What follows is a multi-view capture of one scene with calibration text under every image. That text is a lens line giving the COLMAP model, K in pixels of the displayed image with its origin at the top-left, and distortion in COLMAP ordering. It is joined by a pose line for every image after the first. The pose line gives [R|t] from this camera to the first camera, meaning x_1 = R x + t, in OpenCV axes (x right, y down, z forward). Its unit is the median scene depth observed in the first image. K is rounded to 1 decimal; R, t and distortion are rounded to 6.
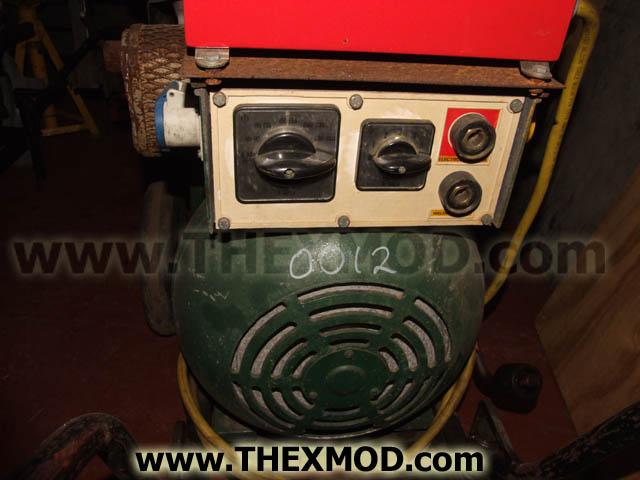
lens RADIAL K [[501.7, 0, 318.6], [0, 501.7, 239.6], [0, 0, 1]] dist [-0.103465, 0.016388]
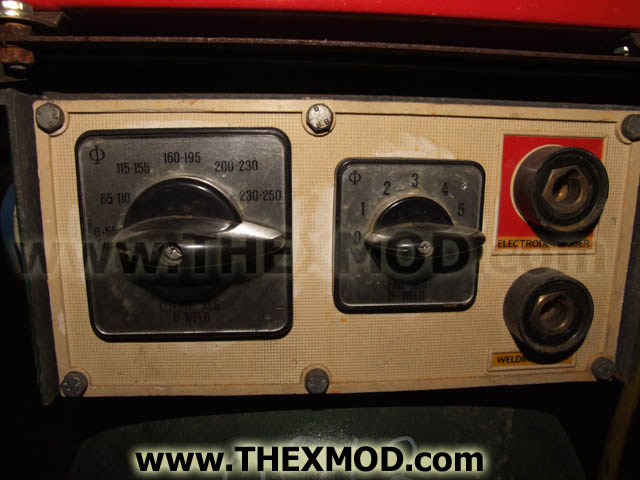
lens RADIAL K [[501.7, 0, 322.5], [0, 501.7, 238.2], [0, 0, 1]] dist [-0.103465, 0.016388]
pose [[0.998663, -0.032959, -0.039818, 0.085816], [0.014943, 0.921538, -0.388001, 0.025956], [0.049482, 0.386888, 0.920798, 0.533611]]
